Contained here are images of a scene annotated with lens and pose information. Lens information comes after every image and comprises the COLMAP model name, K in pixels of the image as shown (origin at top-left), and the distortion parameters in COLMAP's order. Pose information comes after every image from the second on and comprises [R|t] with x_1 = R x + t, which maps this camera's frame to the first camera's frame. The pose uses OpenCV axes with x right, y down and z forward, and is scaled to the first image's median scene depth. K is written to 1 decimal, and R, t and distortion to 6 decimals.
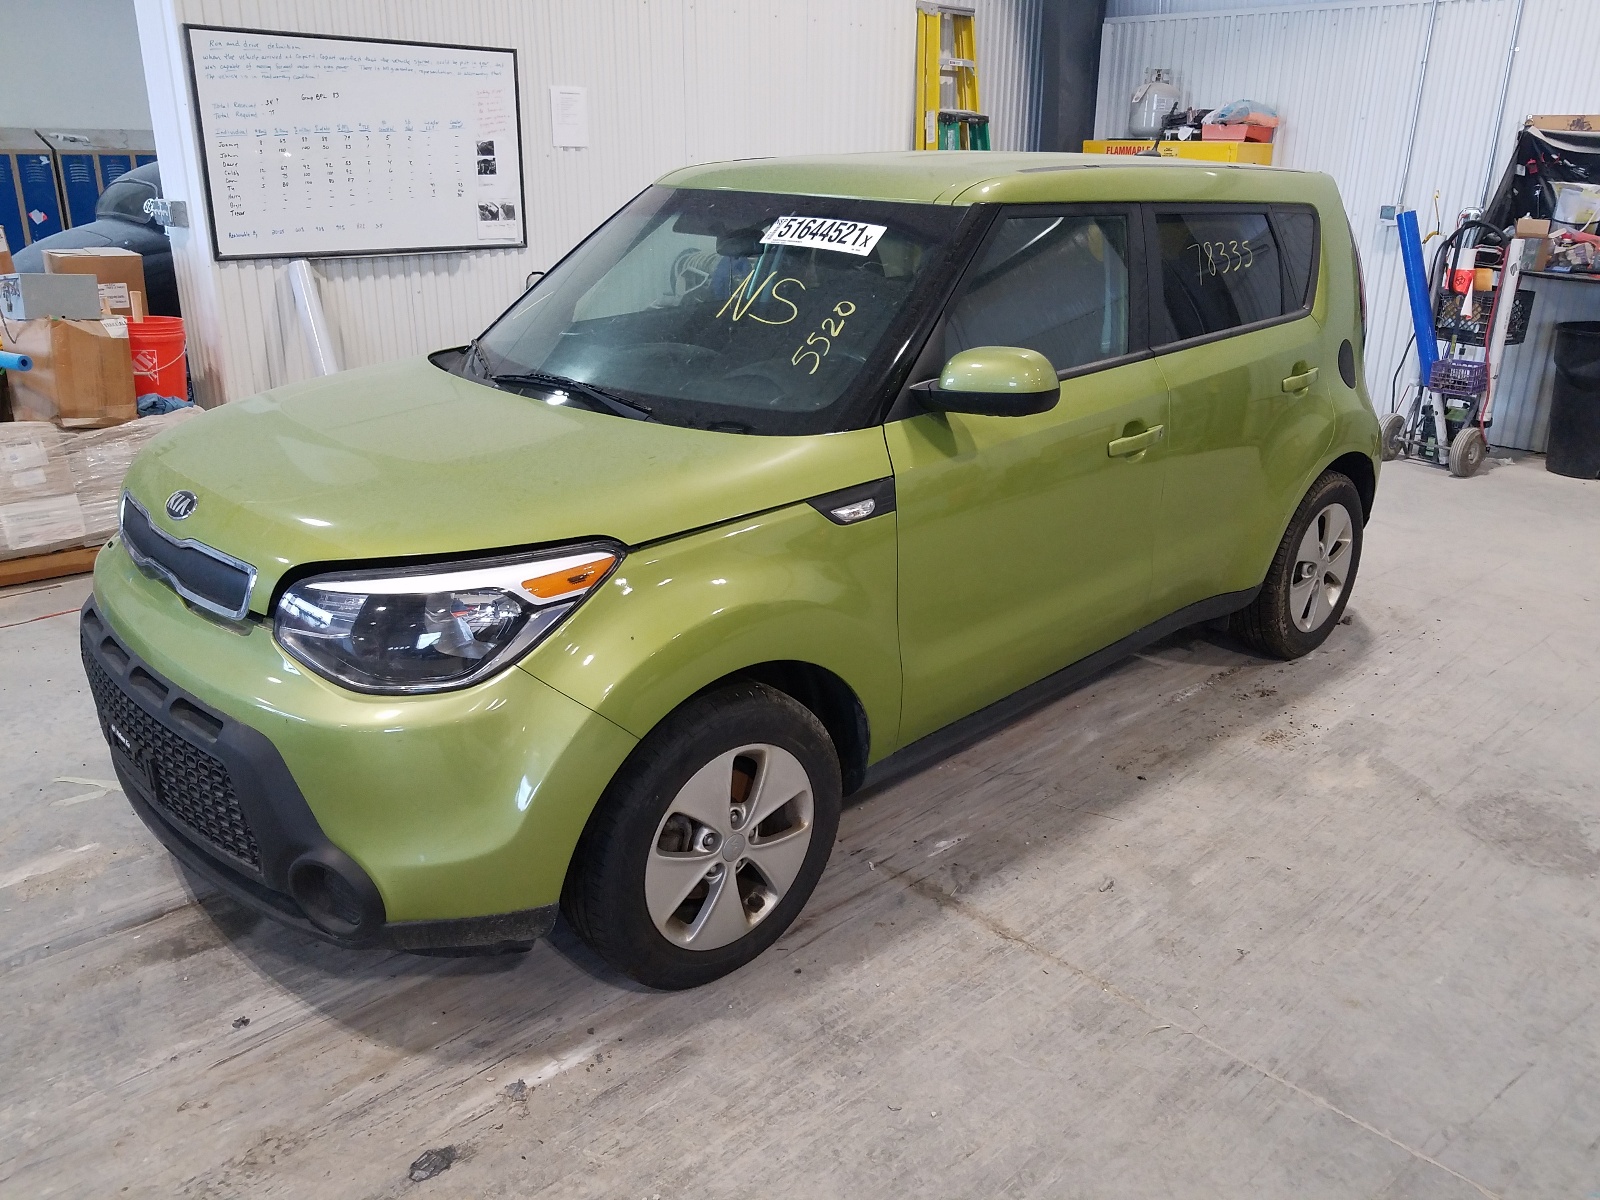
lens RADIAL K [[1228.7, 0, 800.0], [0, 1228.7, 600.0], [0, 0, 1]] dist [-0.014722, 0.002668]
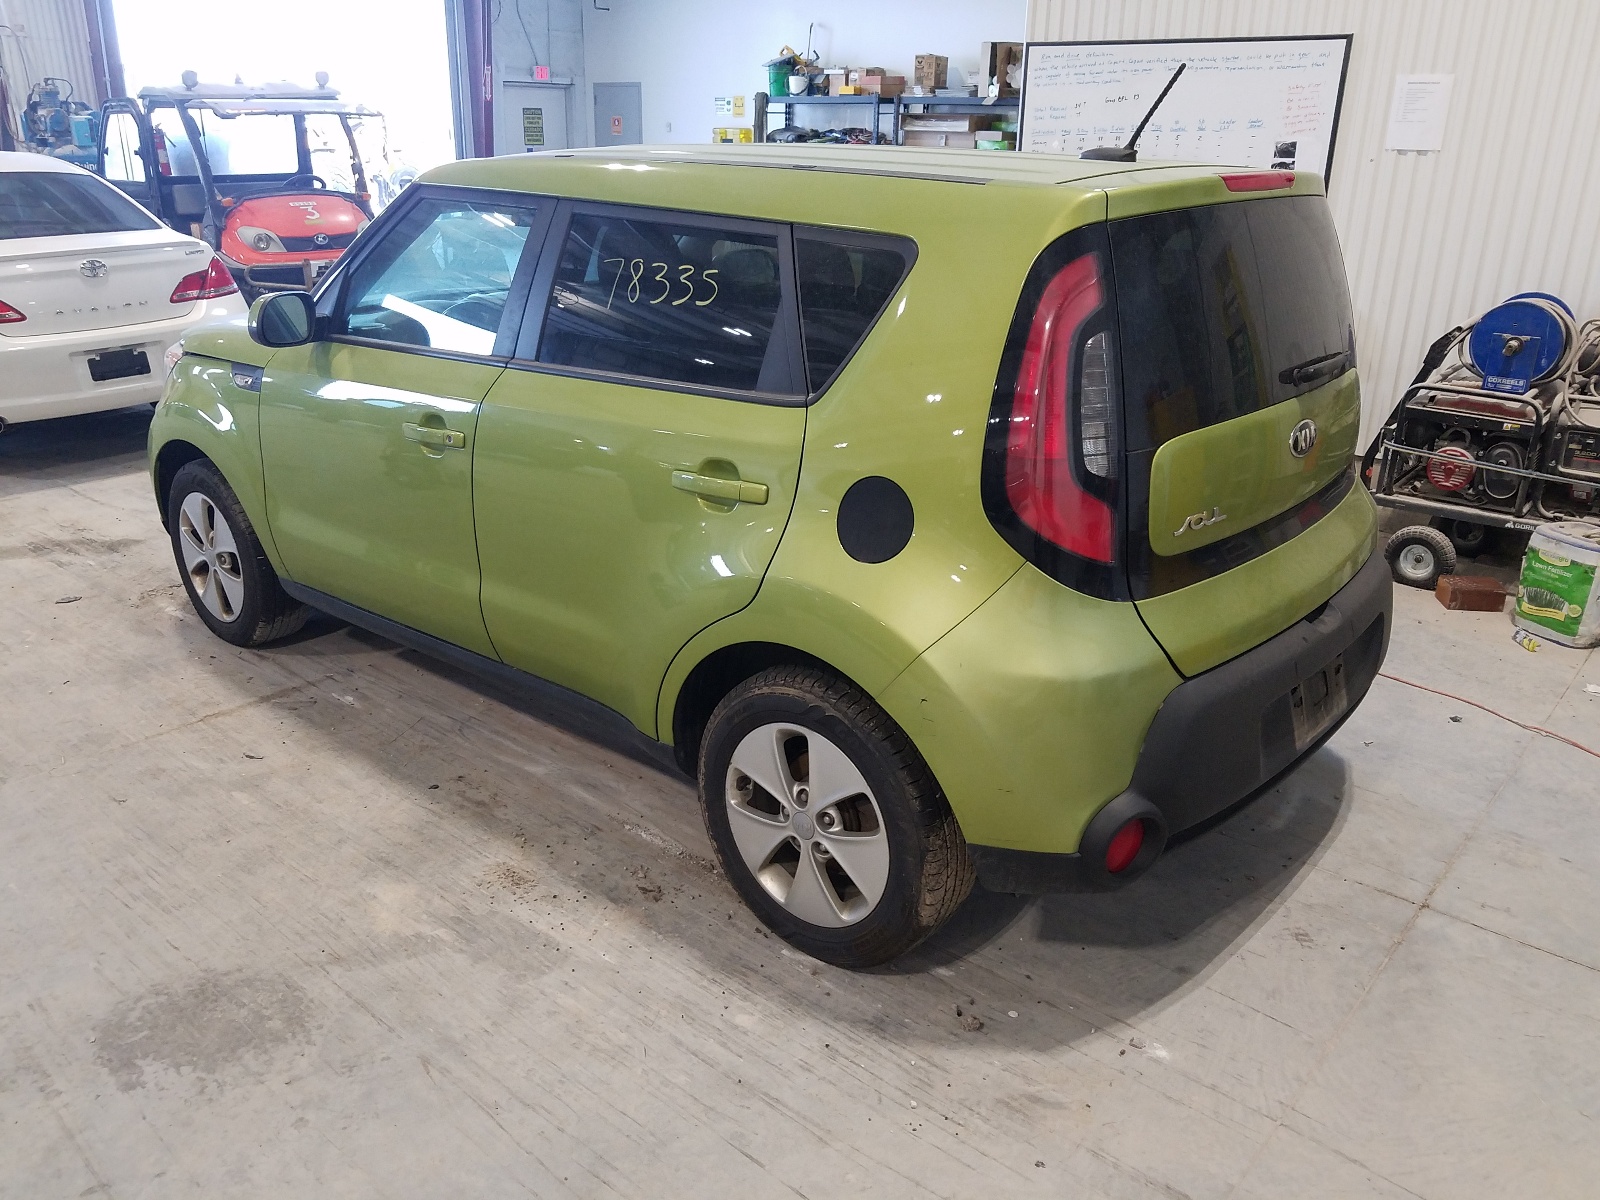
lens RADIAL K [[1228.7, 0, 800.0], [0, 1228.7, 600.0], [0, 0, 1]] dist [-0.014722, 0.002668]
pose [[0.119890, 0.345651, -0.930673, 1.094568], [-0.353549, 0.890842, 0.285314, -0.343594], [0.927701, 0.294832, 0.229008, 0.942400]]
